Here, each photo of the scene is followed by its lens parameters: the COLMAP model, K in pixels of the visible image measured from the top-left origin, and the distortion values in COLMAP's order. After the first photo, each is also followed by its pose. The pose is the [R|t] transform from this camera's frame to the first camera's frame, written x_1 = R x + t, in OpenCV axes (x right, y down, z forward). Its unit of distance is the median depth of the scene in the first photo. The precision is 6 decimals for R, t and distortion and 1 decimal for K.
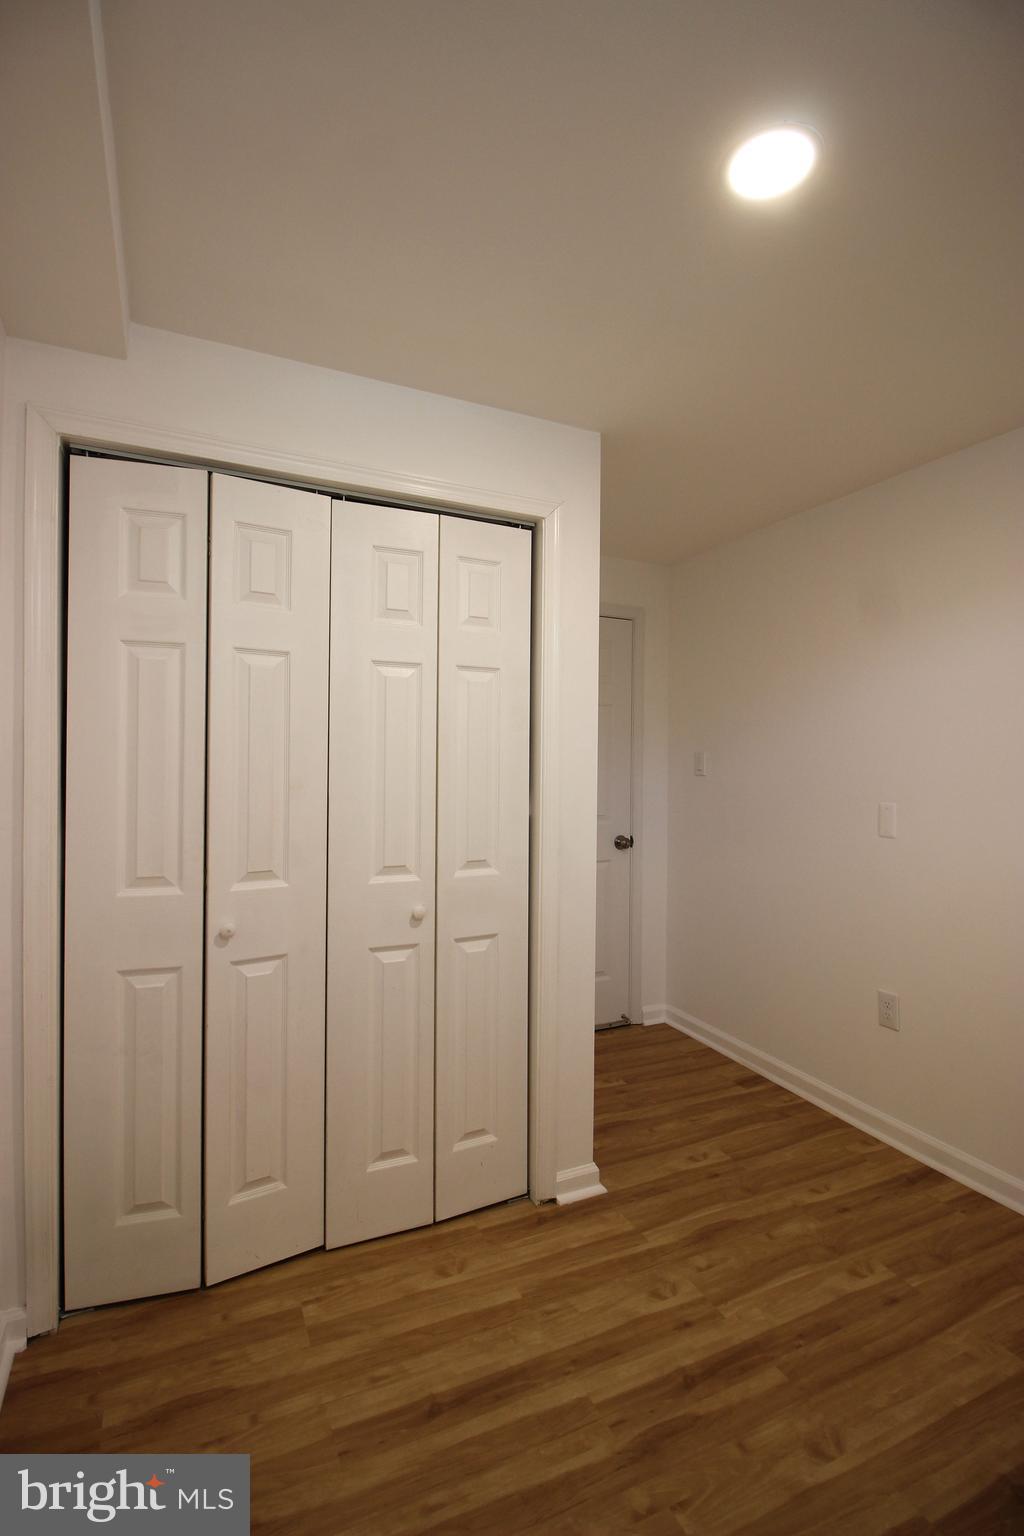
lens RADIAL K [[711.3, 0, 511.7], [0, 711.3, 765.8], [0, 0, 1]] dist [-0.001276, -0.010549]
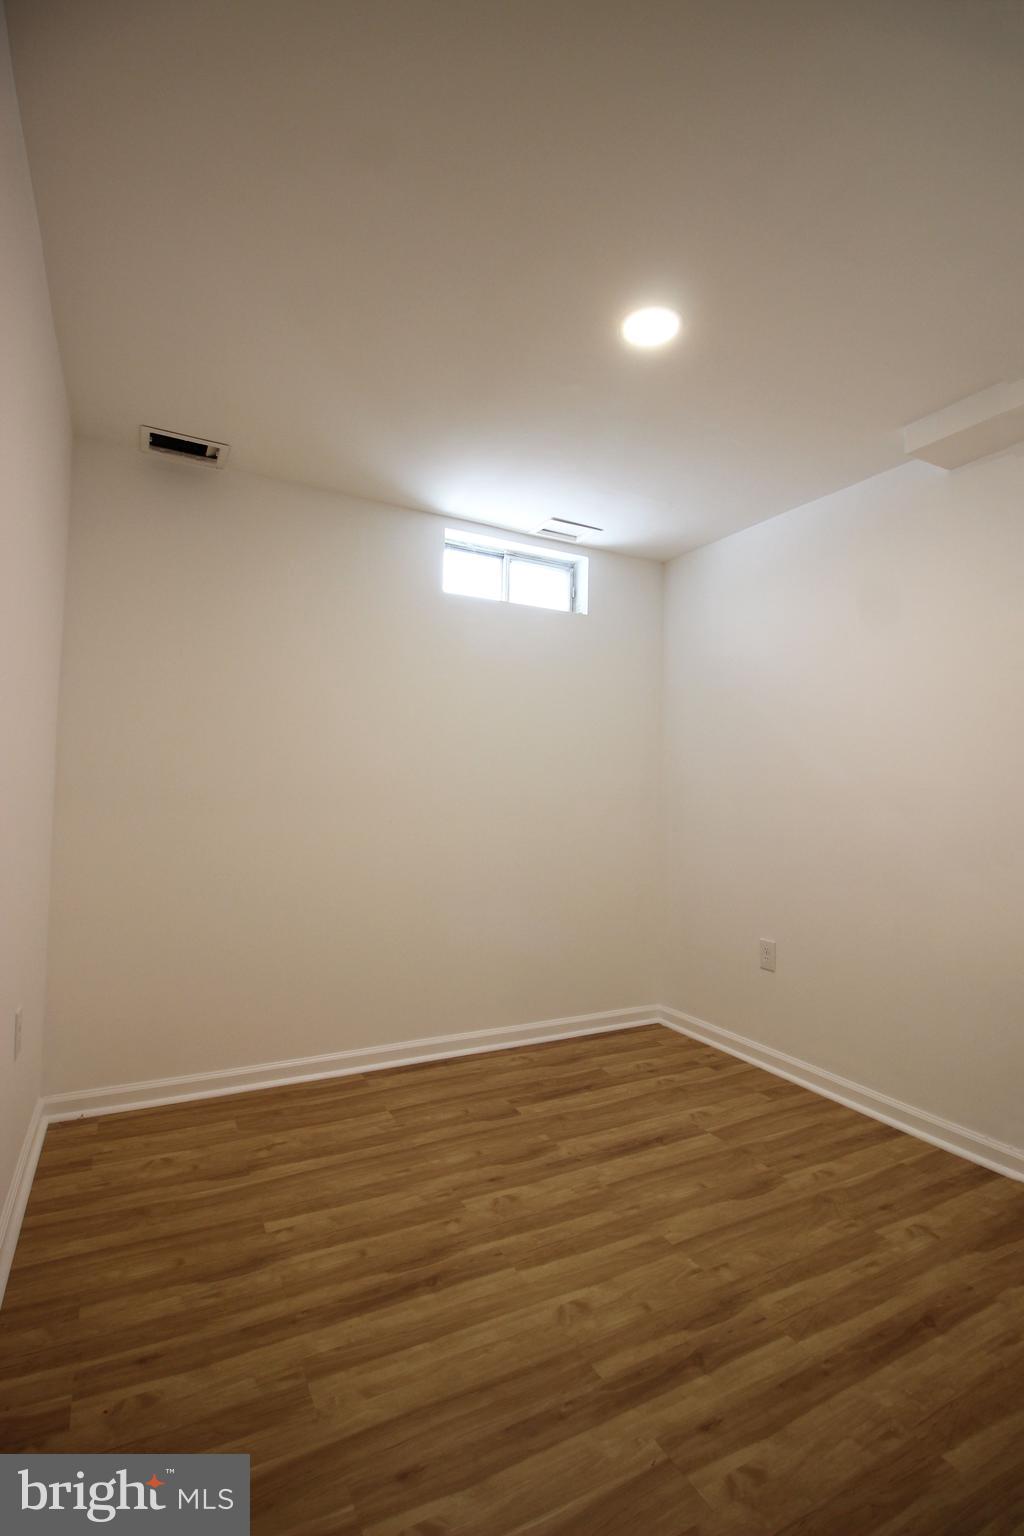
lens RADIAL K [[711.3, 0, 510.7], [0, 711.3, 767.4], [0, 0, 1]] dist [-0.001276, -0.010549]
pose [[-0.998252, -0.028458, -0.051804, 0.490184], [-0.026051, 0.998576, -0.046557, 0.116394], [0.053056, -0.045126, -0.997571, 1.683060]]
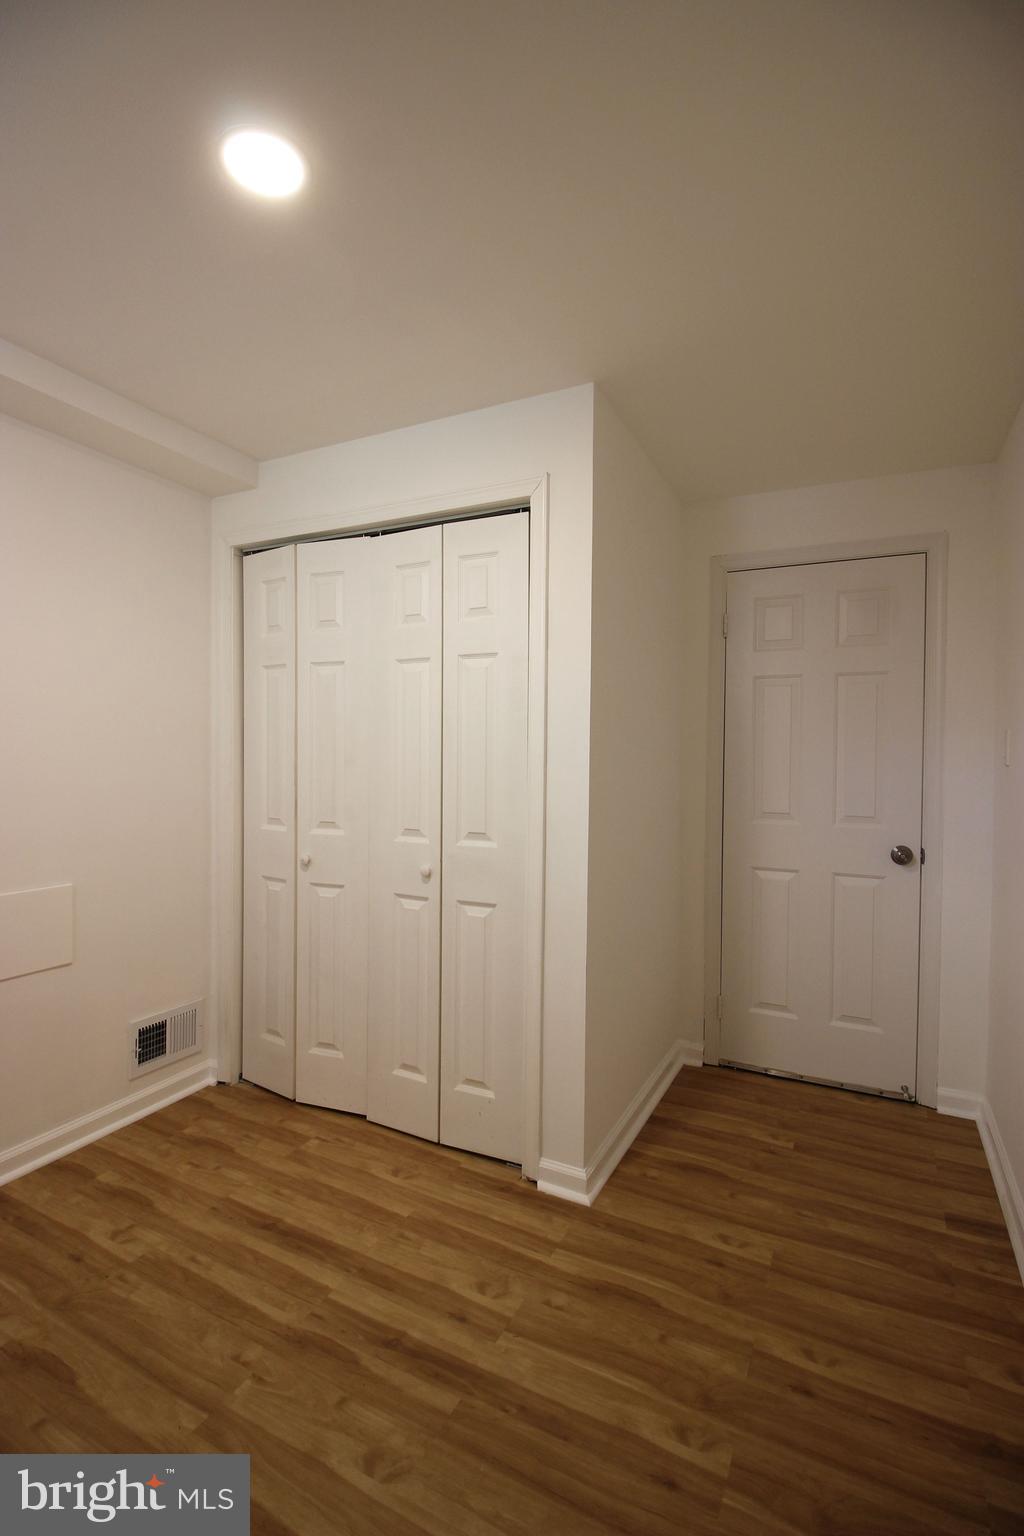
lens RADIAL K [[711.3, 0, 506.3], [0, 711.3, 773.0], [0, 0, 1]] dist [-0.001276, -0.010549]
pose [[0.618800, 0.015664, -0.785392, 0.976218], [-0.011473, 0.999875, 0.010903, 0.035169], [0.785465, 0.002264, 0.618902, 0.426790]]
